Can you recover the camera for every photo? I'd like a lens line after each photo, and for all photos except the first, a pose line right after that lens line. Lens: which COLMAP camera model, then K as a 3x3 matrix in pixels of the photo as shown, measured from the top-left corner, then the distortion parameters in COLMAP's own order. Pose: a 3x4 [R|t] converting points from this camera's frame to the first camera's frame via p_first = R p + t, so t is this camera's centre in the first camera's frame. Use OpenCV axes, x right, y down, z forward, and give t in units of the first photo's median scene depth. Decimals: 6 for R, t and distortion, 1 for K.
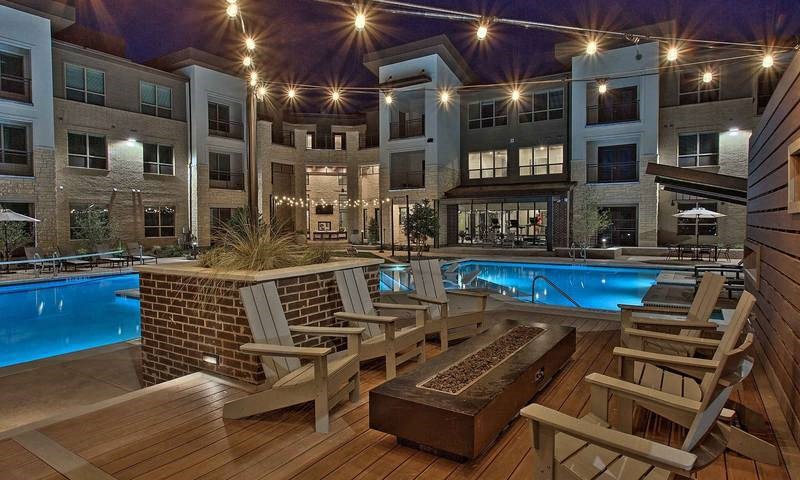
lens RADIAL K [[481.6, 0, 402.3], [0, 481.6, 232.1], [0, 0, 1]] dist [-0.003759, -0.000287]
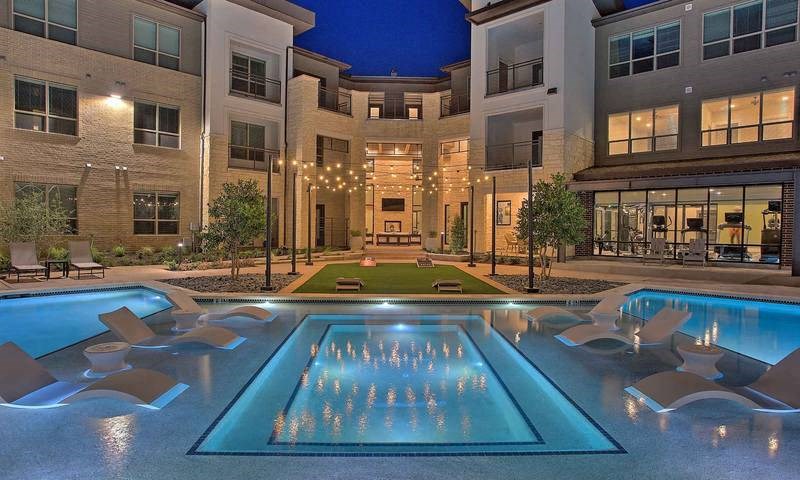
lens RADIAL K [[481.6, 0, 402.3], [0, 481.6, 232.1], [0, 0, 1]] dist [-0.003759, -0.000287]
pose [[0.985473, 0.018605, -0.168810, -0.024847], [-0.020915, 0.999710, -0.011916, 0.006231], [0.168539, 0.015273, 0.985577, 0.333386]]
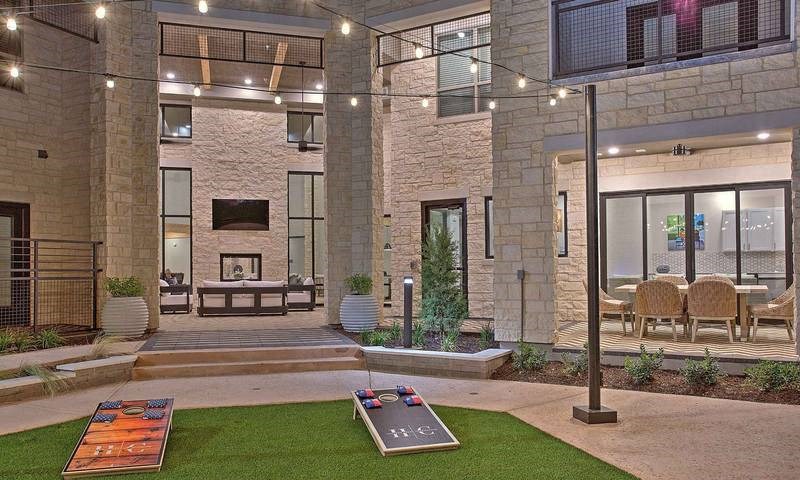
lens RADIAL K [[607.1, 0, 400.9], [0, 607.1, 259.3], [0, 0, 1]] dist [-0.004760, 0.000159]
pose [[0.996964, 0.002074, 0.077839, -0.113404], [0.001379, 0.999018, -0.044283, -0.000118], [-0.077854, 0.044256, 0.995982, 0.769573]]
